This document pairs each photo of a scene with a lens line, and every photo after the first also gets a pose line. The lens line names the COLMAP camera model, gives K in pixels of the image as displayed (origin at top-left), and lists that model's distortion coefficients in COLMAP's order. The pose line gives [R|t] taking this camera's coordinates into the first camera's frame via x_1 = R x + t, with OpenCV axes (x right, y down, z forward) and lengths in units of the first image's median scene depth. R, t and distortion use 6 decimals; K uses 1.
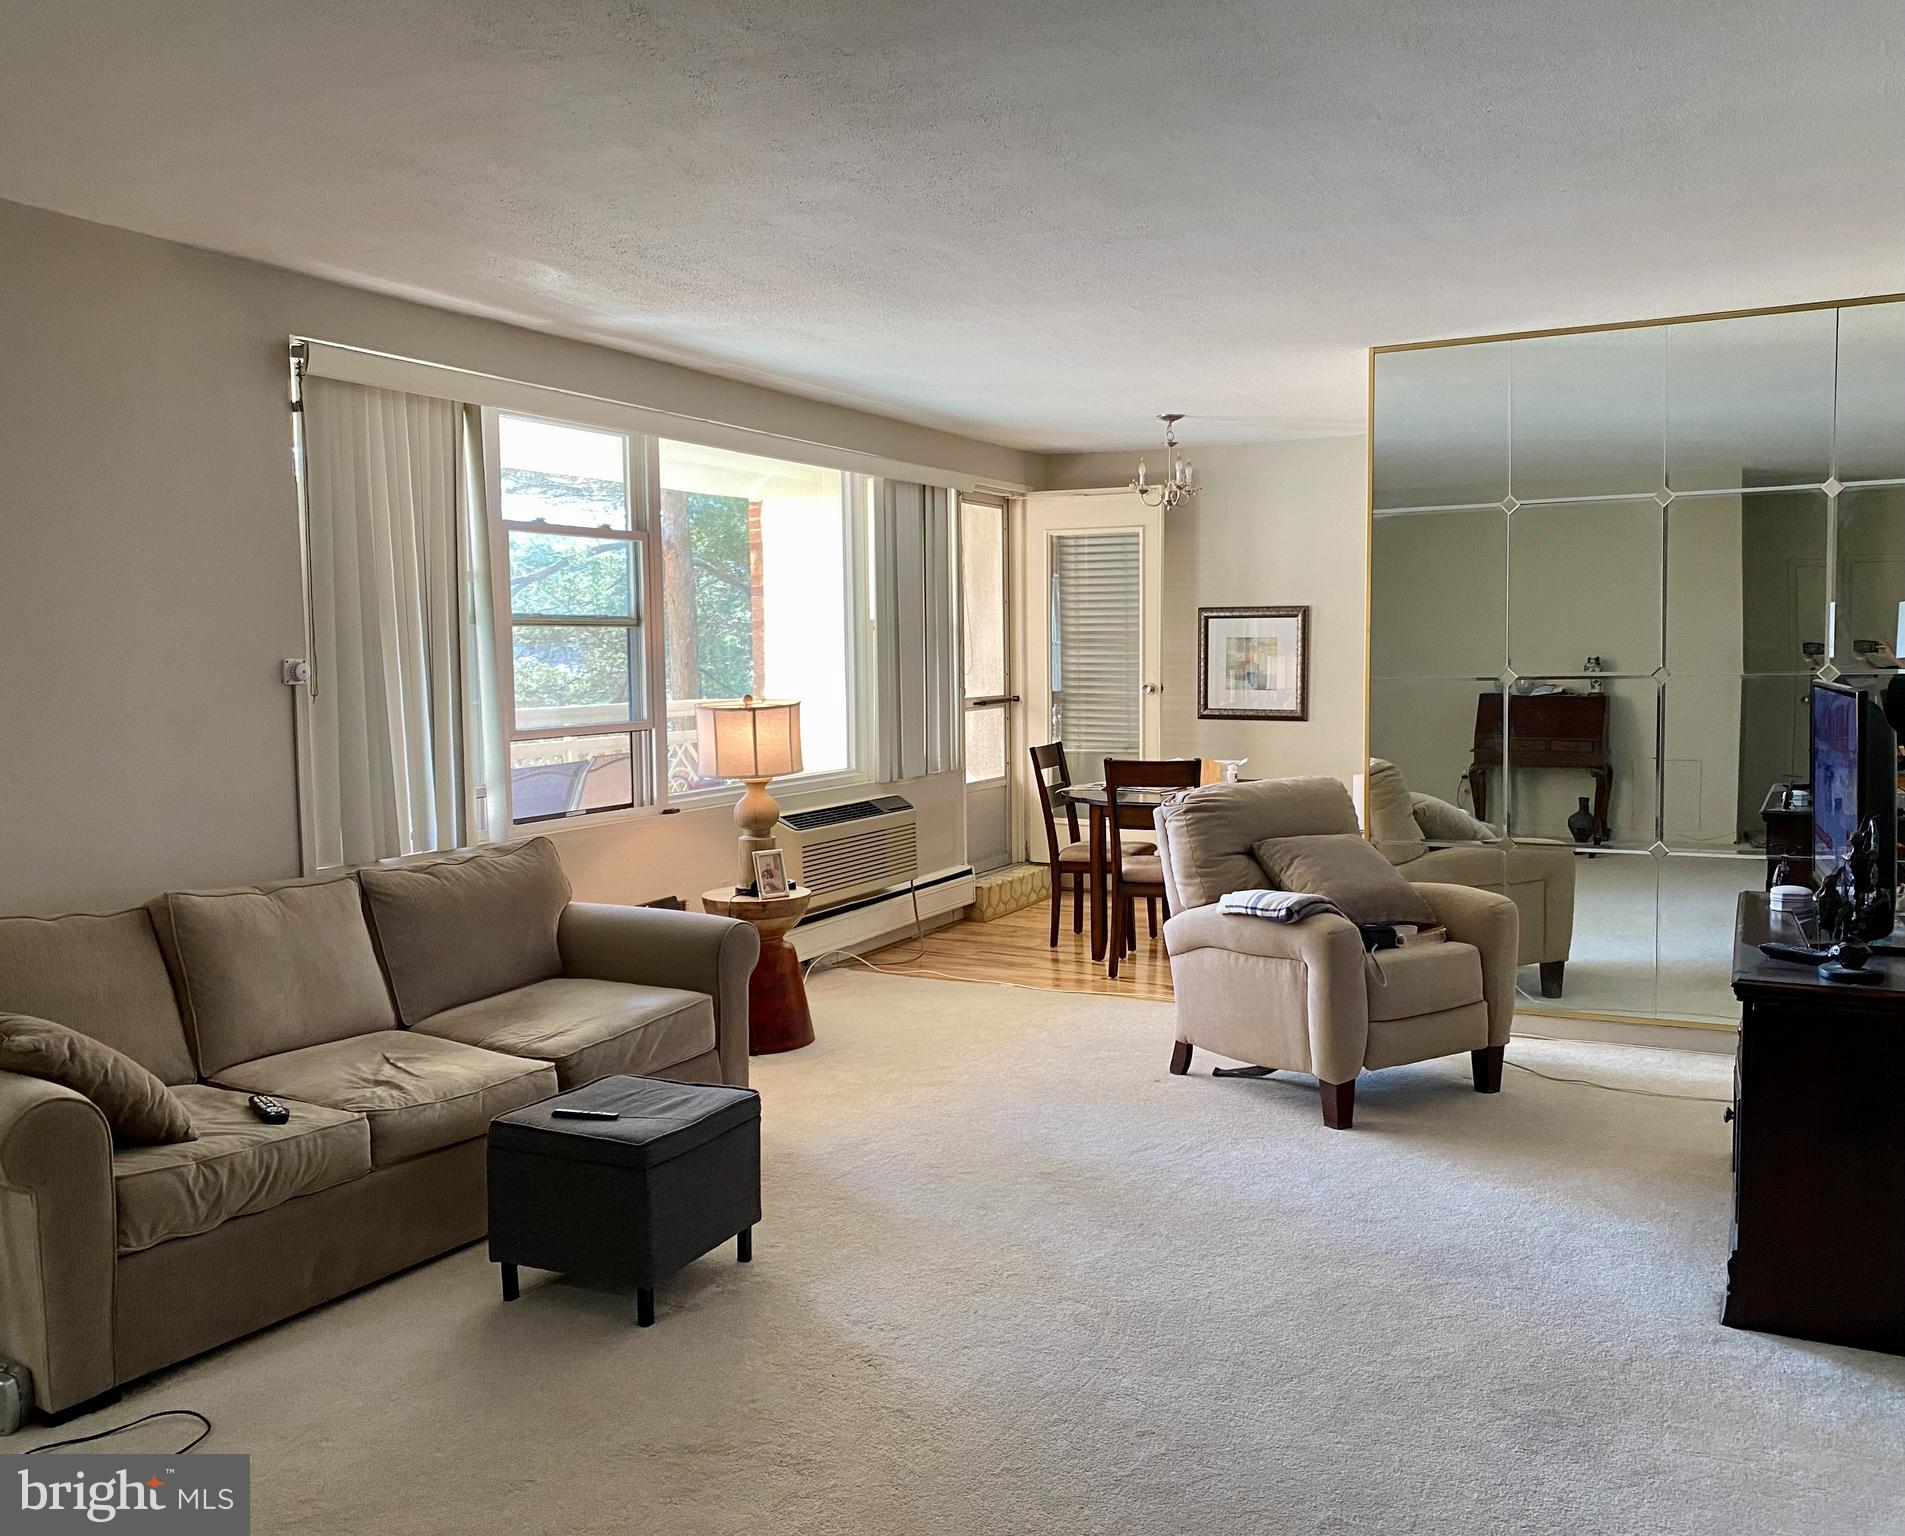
lens RADIAL K [[1559.2, 0, 1006.8], [0, 1559.2, 768.1], [0, 0, 1]] dist [0.067608, -0.060319]
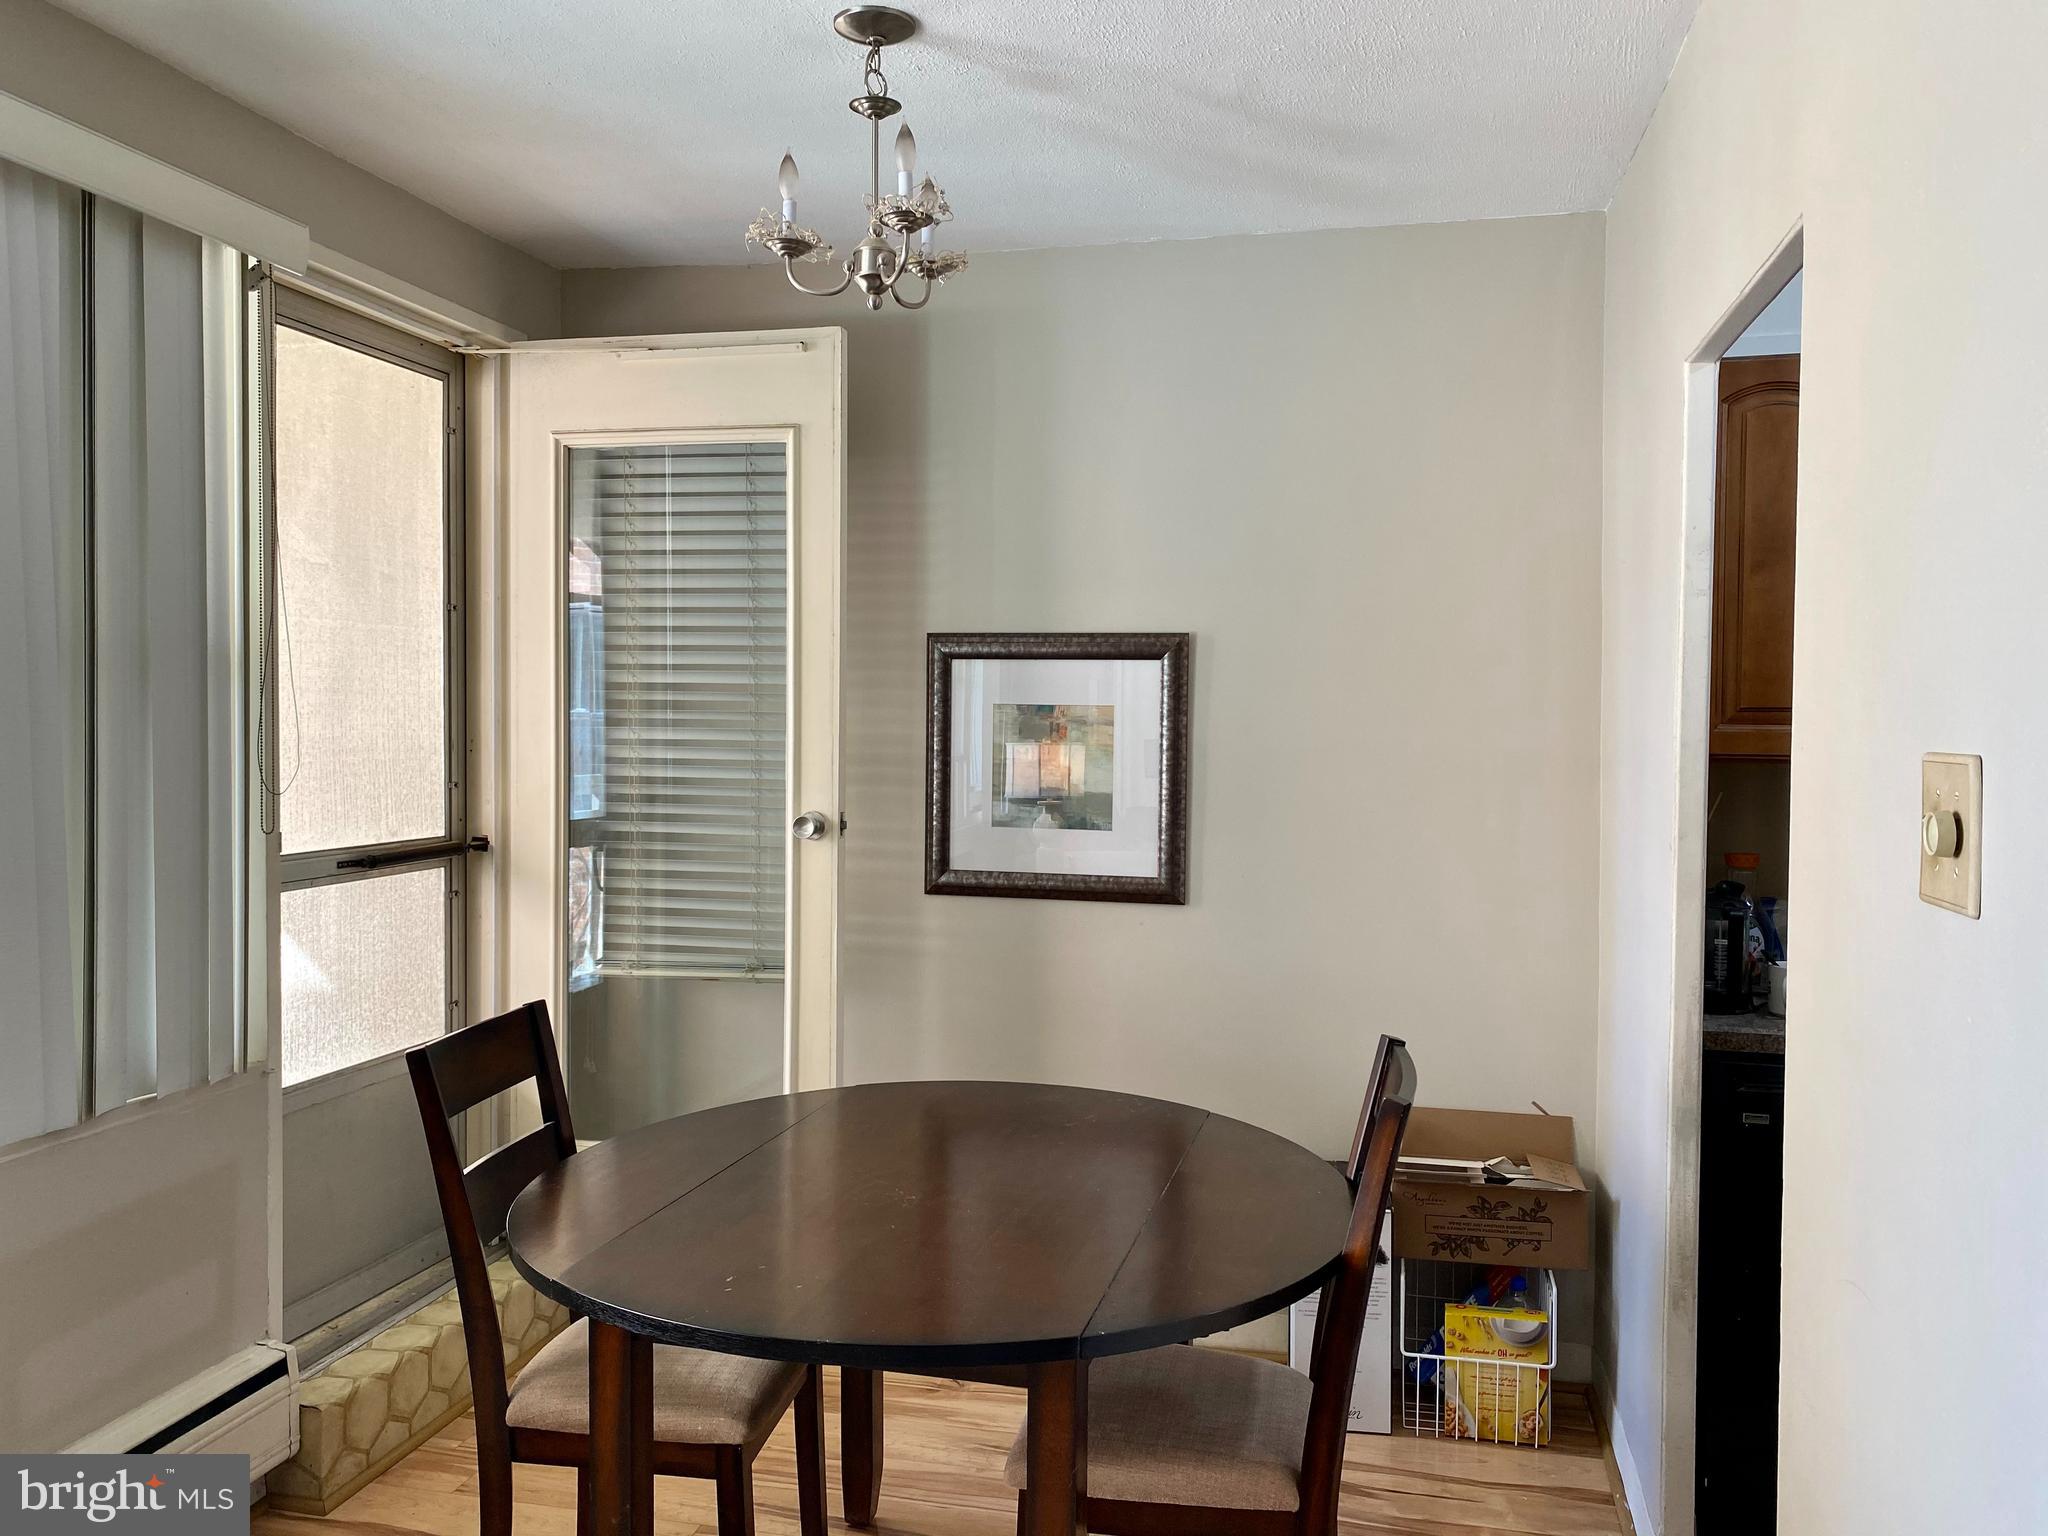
lens RADIAL K [[1546.7, 0, 1024.0], [0, 1546.7, 768.0], [0, 0, 1]] dist [0.053638, -0.050161]
pose [[0.973823, 0.009974, 0.227090, 0.087959], [0.001135, 0.998811, -0.048737, -0.075590], [-0.227306, 0.047719, 0.972654, 0.970056]]
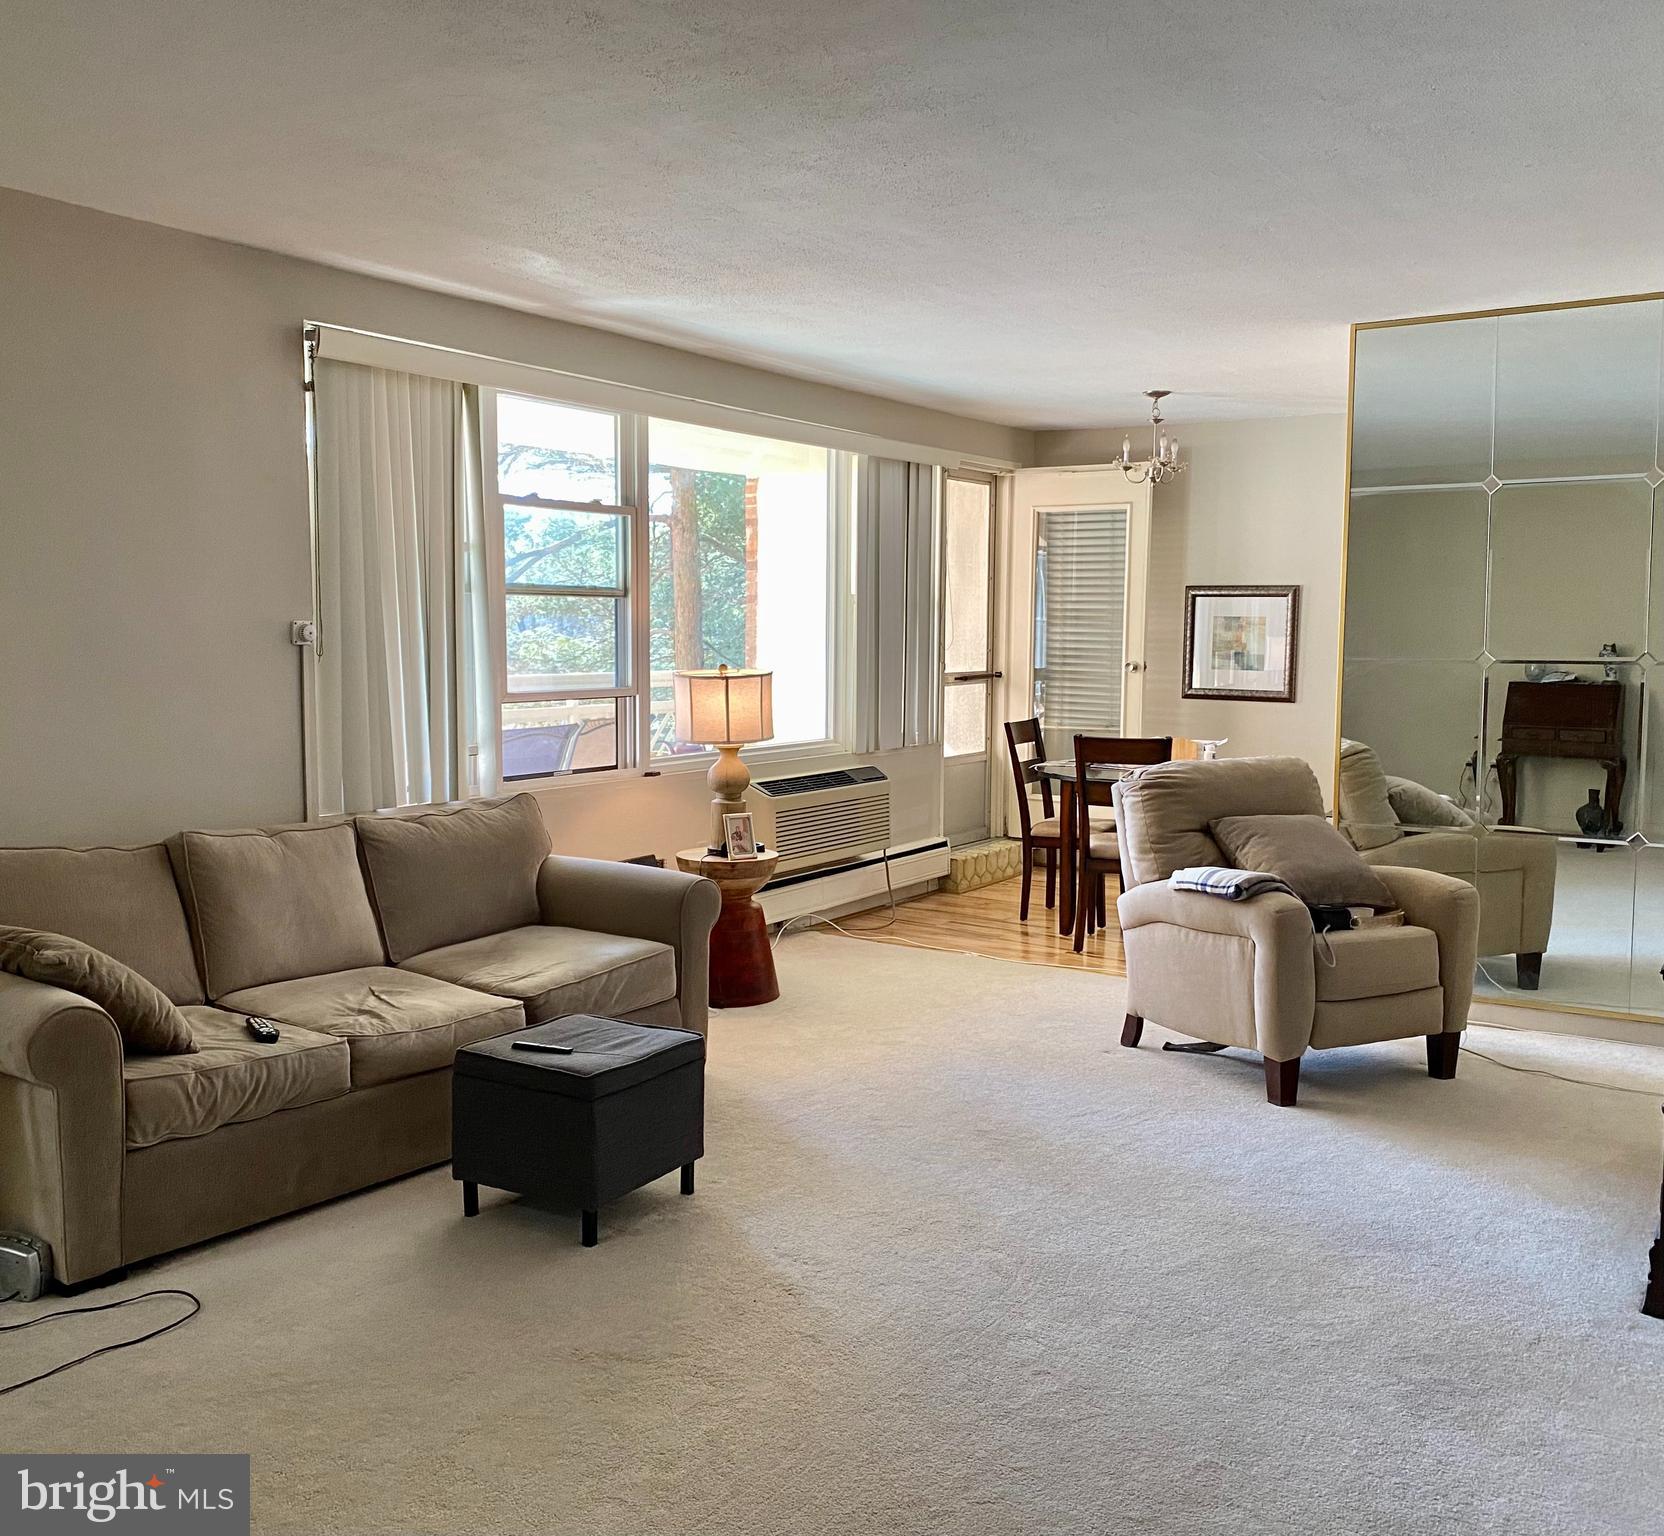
lens RADIAL K [[1558.3, 0, 841.9], [0, 1558.3, 772.6], [0, 0, 1]] dist [0.082661, -0.116072]
pose [[0.993091, 0.027882, -0.113984, 0.037317], [-0.025887, 0.999485, 0.018949, 0.004156], [0.114454, -0.015867, 0.993302, -0.027612]]
